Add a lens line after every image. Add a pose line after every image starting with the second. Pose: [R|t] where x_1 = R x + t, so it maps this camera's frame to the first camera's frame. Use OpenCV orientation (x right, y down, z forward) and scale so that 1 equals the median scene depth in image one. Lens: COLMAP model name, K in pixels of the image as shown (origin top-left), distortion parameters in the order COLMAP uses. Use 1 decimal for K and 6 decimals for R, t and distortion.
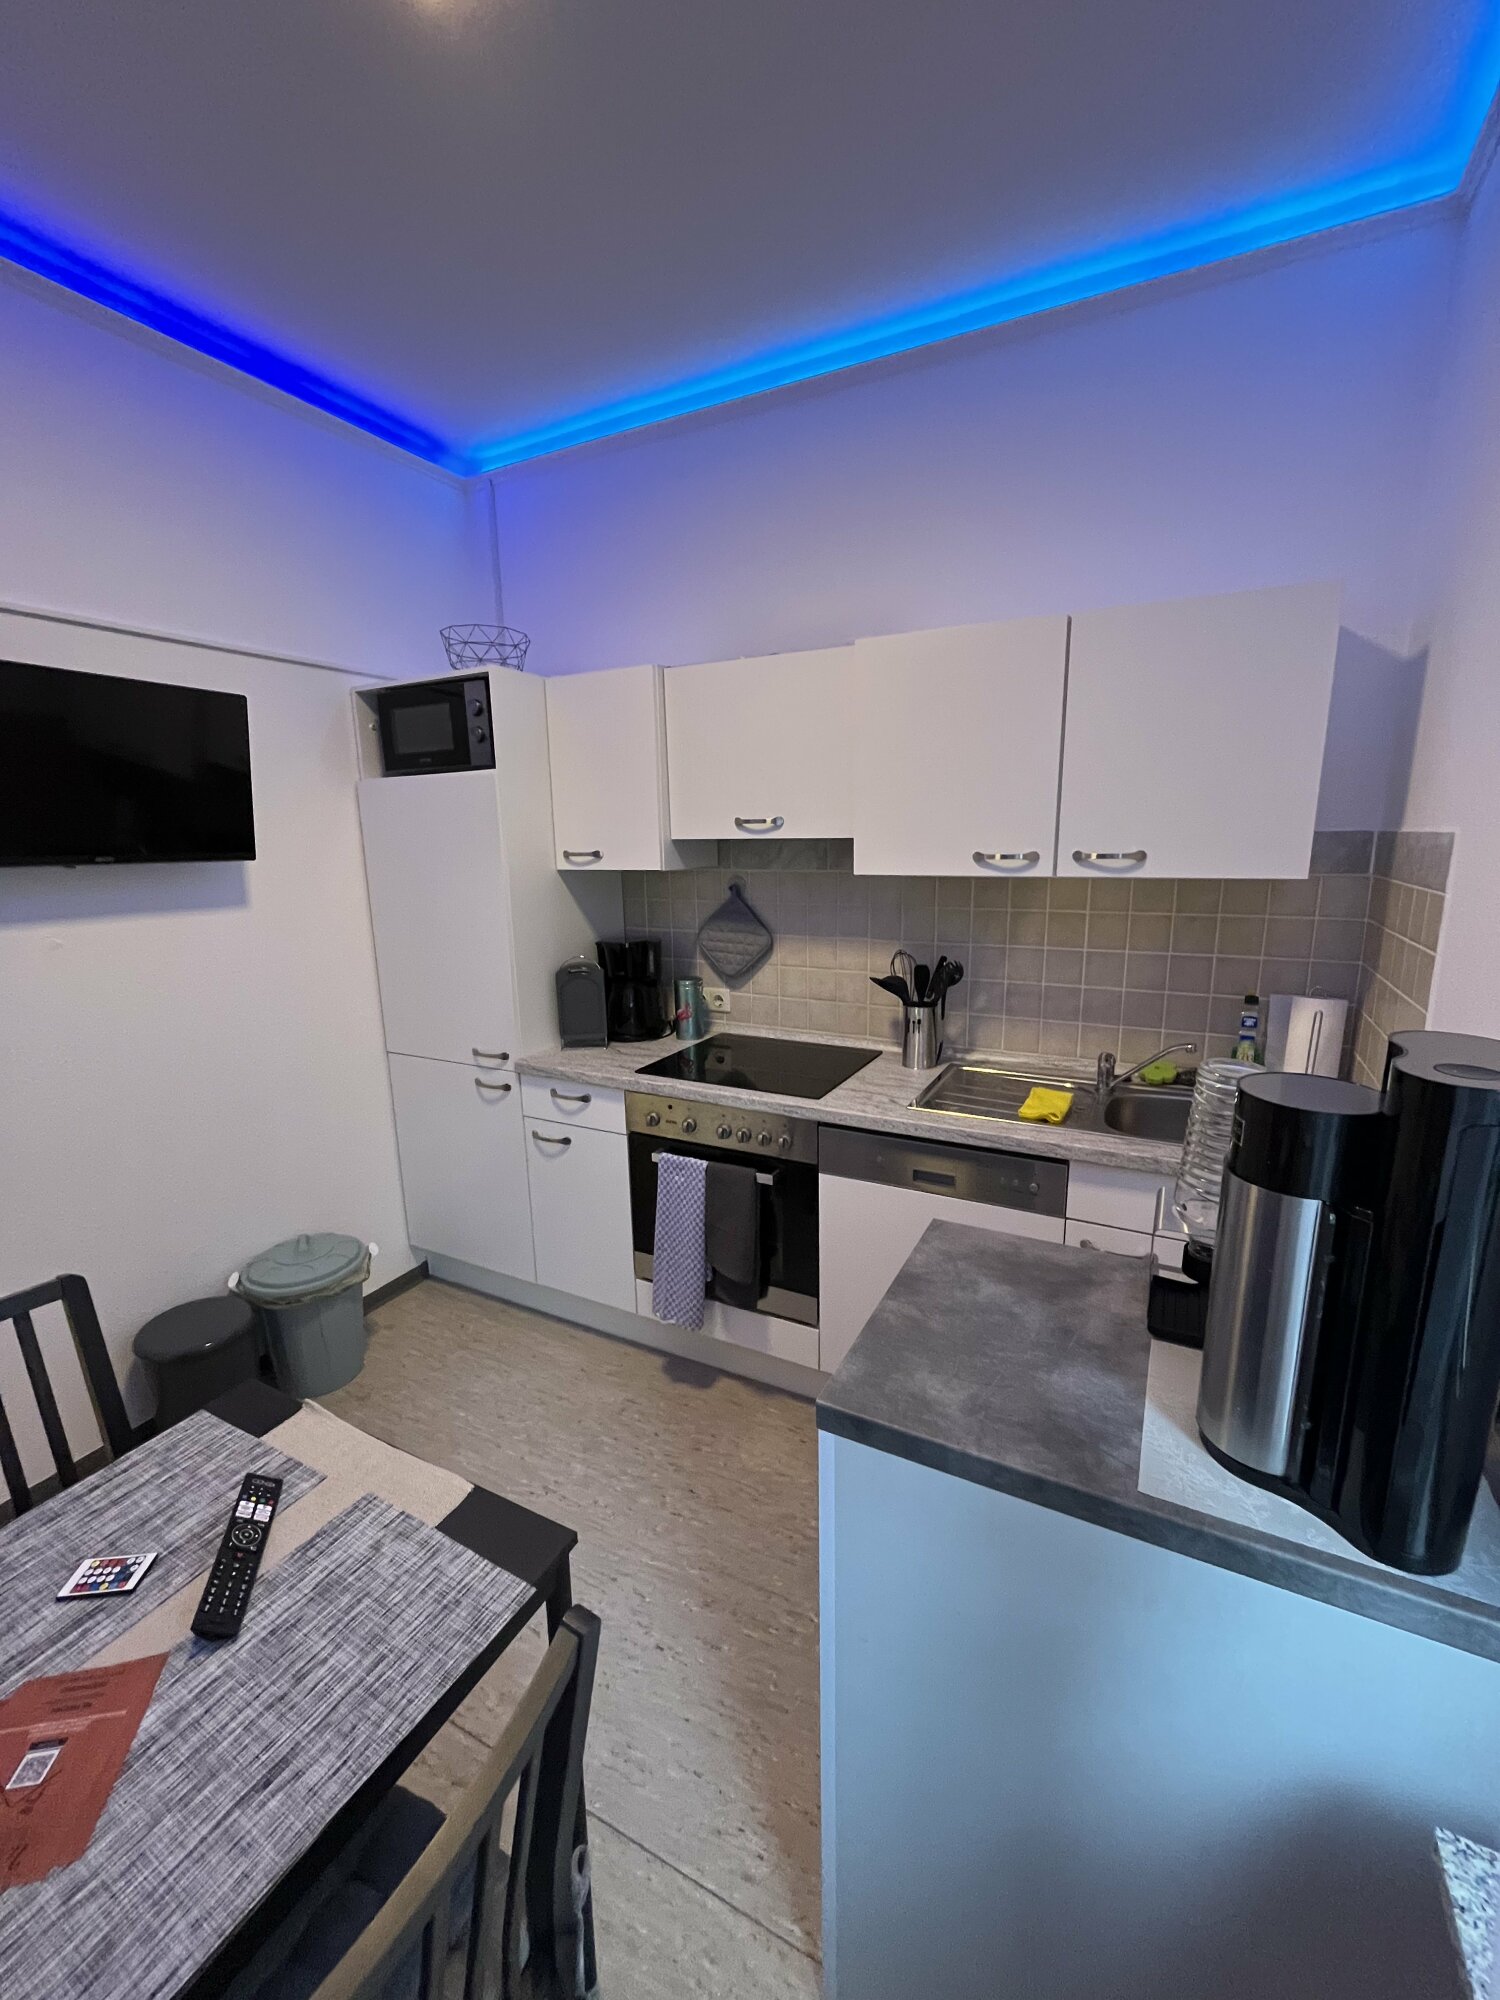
lens RADIAL K [[805.3, 0, 754.3], [0, 805.3, 1013.6], [0, 0, 1]] dist [-0.001739, -0.000468]
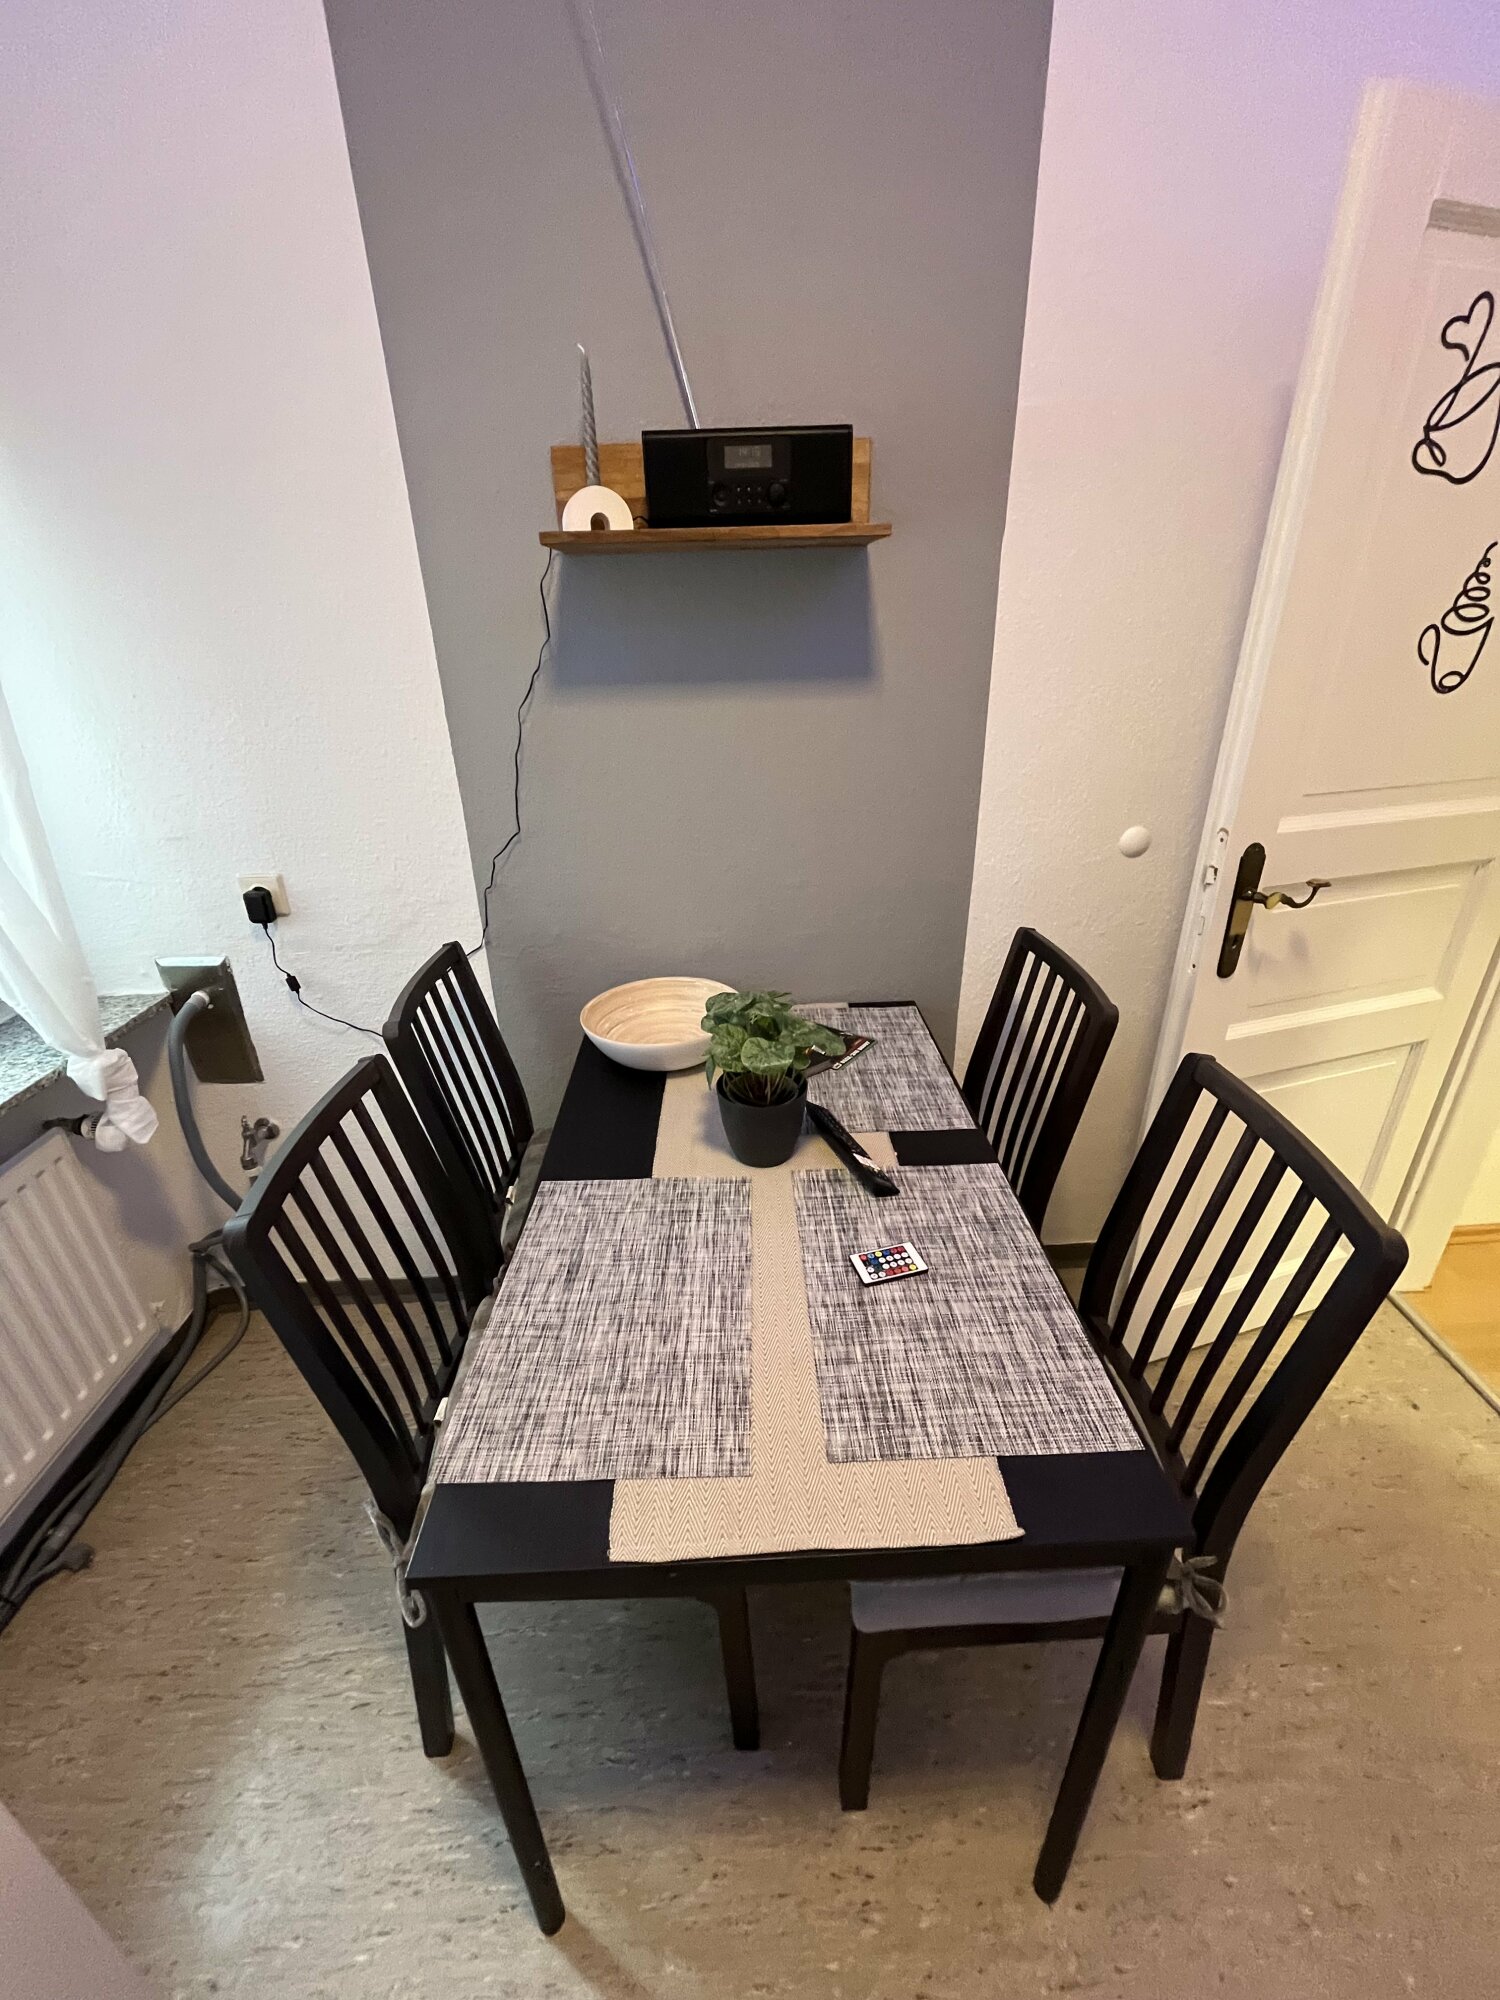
lens RADIAL K [[804.5, 0, 749.1], [0, 804.5, 1009.9], [0, 0, 1]] dist [-0.001436, -0.000117]
pose [[-0.872331, 0.238717, -0.426676, -0.161619], [-0.069308, 0.803507, 0.591247, -0.074509], [0.483978, 0.545336, -0.684379, 0.723804]]
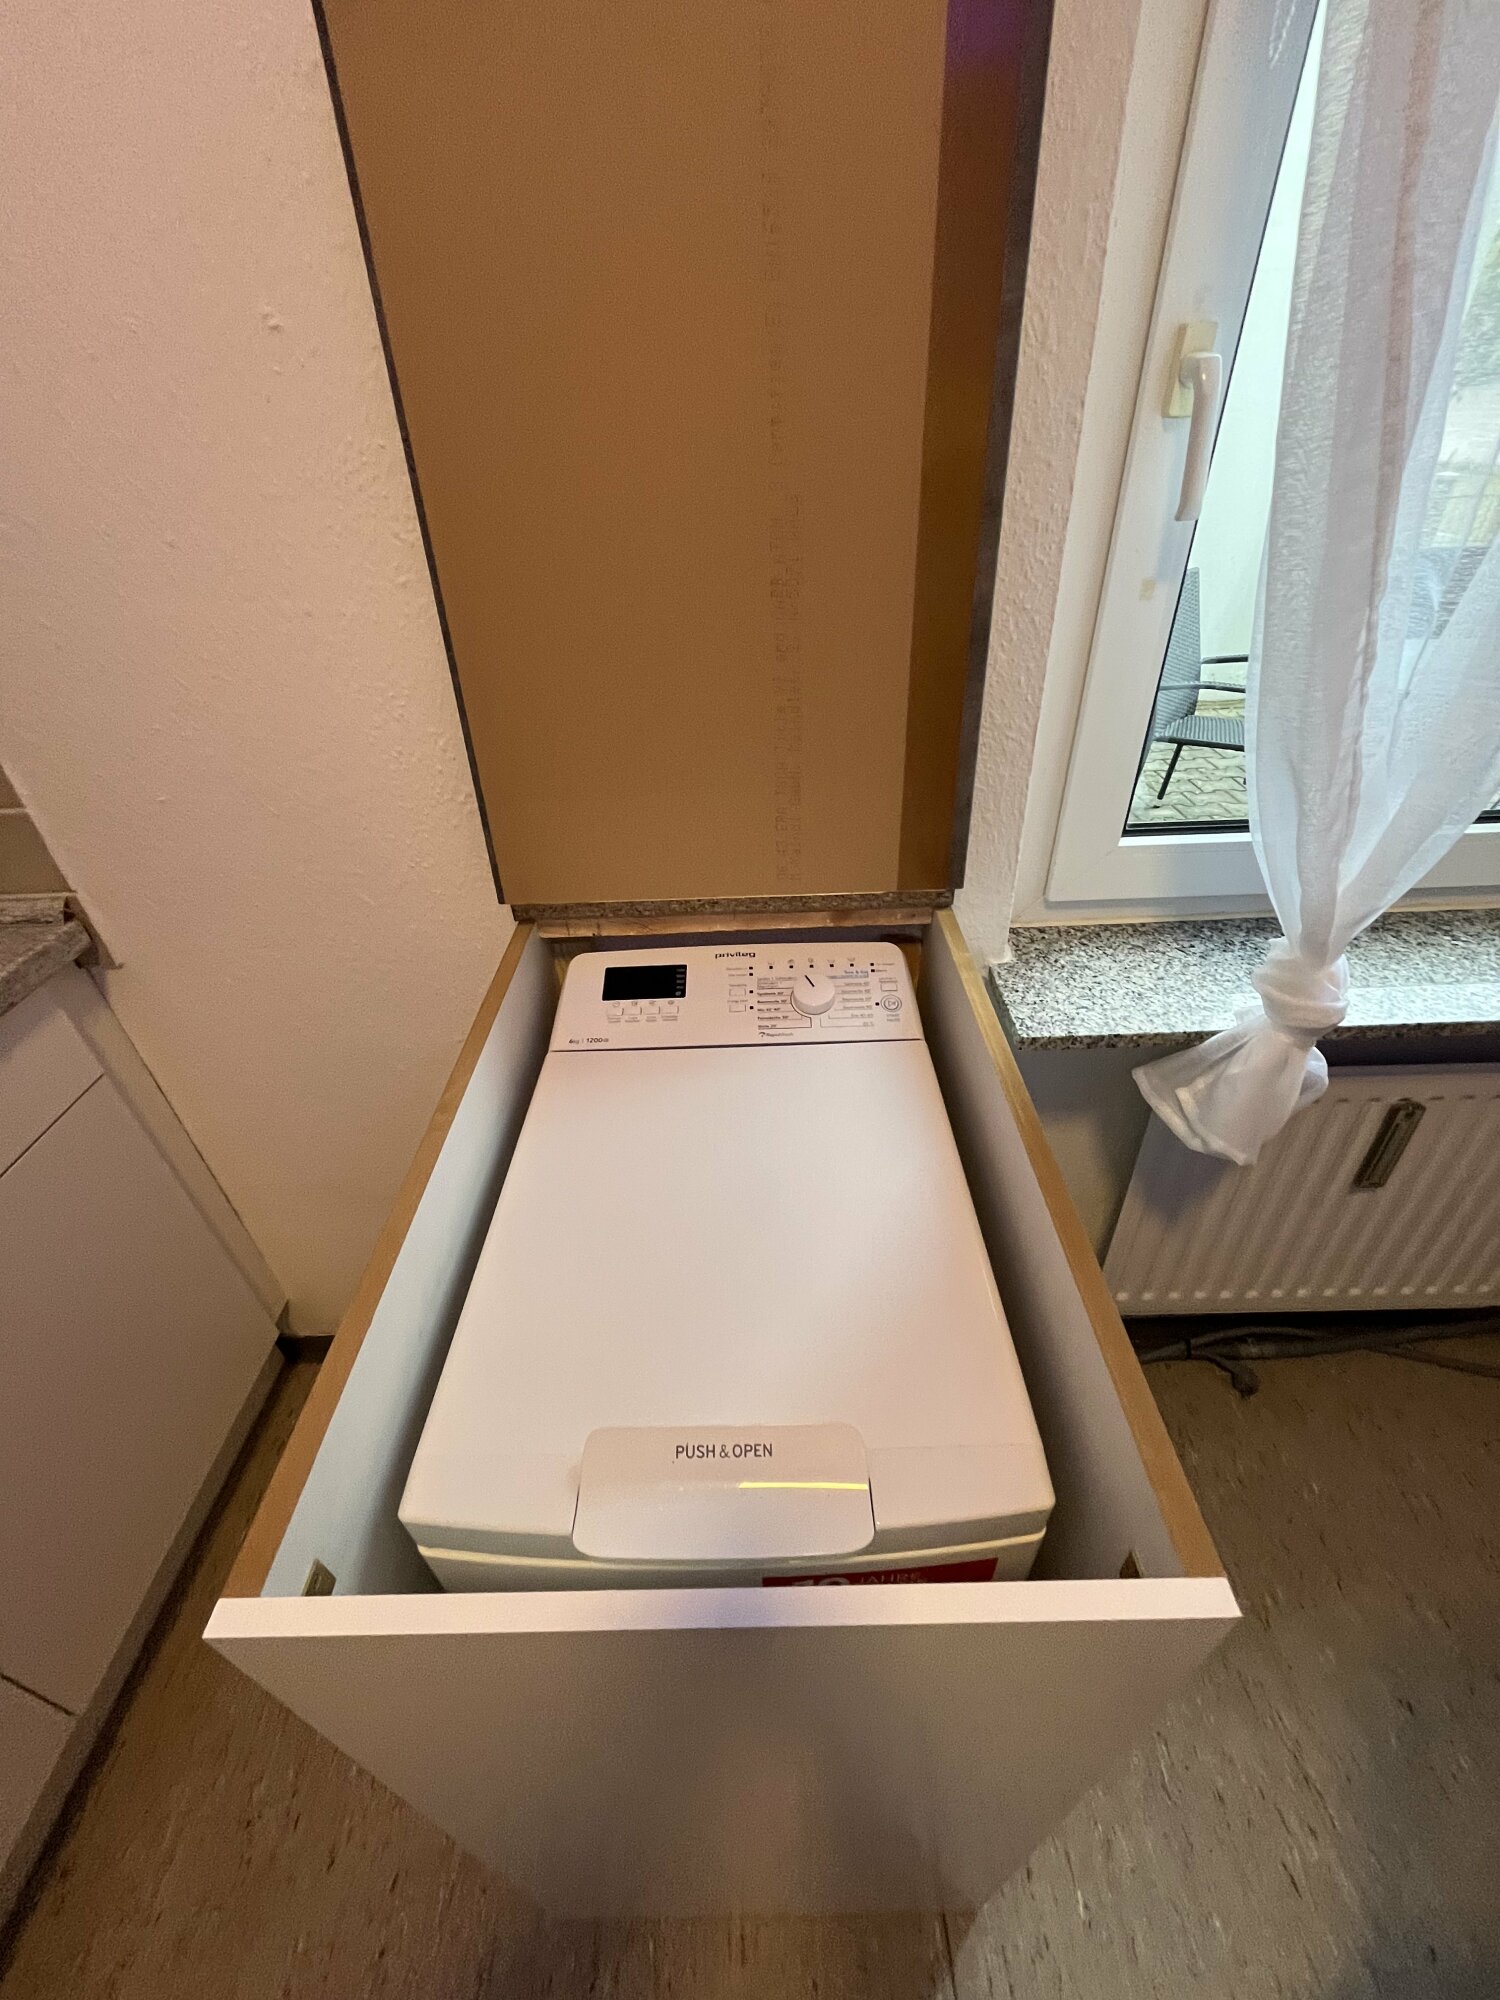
lens RADIAL K [[809.2, 0, 753.0], [0, 809.2, 1004.2], [0, 0, 1]] dist [-0.001960, -0.000689]
pose [[-0.468283, -0.487788, 0.736732, 0.024751], [0.234552, 0.735264, 0.635902, -0.006582], [-0.851878, 0.470584, -0.229900, 0.575876]]
